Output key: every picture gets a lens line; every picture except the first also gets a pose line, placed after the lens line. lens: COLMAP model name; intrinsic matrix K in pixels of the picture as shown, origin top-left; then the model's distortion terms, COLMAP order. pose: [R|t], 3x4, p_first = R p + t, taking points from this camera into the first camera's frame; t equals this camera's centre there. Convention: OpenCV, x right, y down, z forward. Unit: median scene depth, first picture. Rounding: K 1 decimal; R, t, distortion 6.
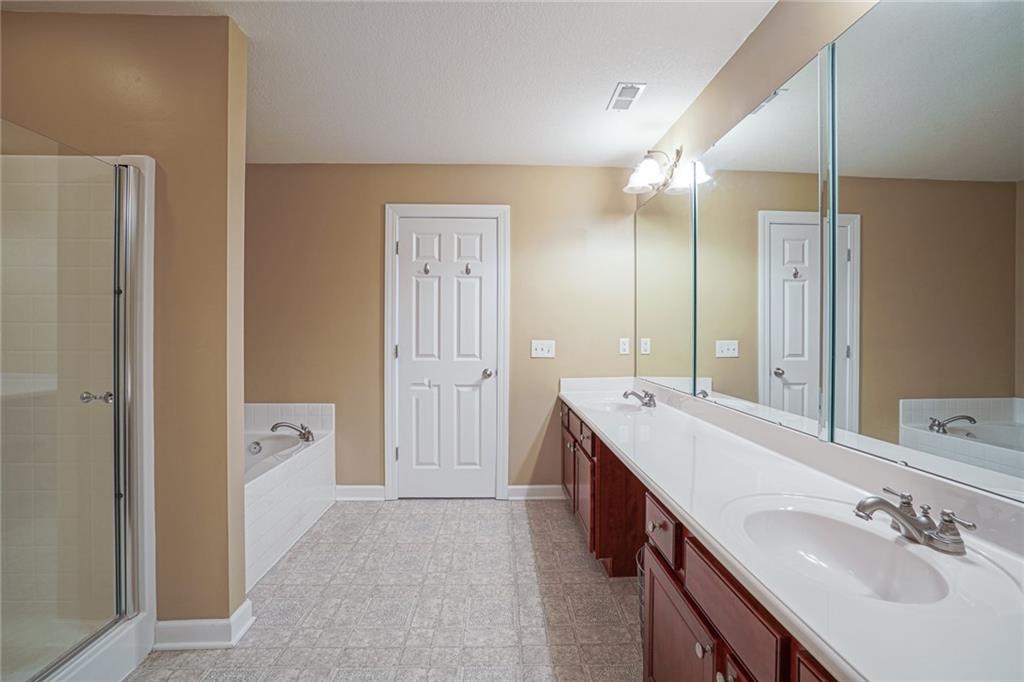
lens RADIAL K [[478.6, 0, 518.1], [0, 478.6, 334.8], [0, 0, 1]] dist [-0.062102, 0.022824]
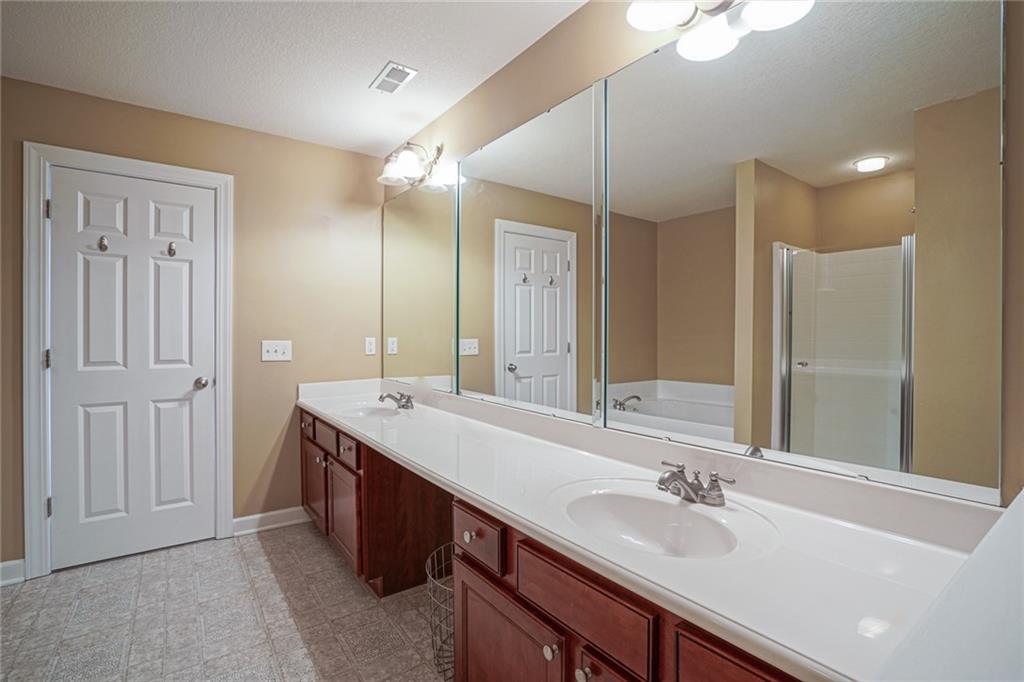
lens RADIAL K [[478.6, 0, 518.1], [0, 478.6, 334.8], [0, 0, 1]] dist [-0.062102, 0.022824]
pose [[0.827144, -0.003075, 0.561982, -0.073824], [0.002480, 0.999995, 0.001820, 0.000674], [-0.561985, -0.000112, 0.827148, 0.073507]]
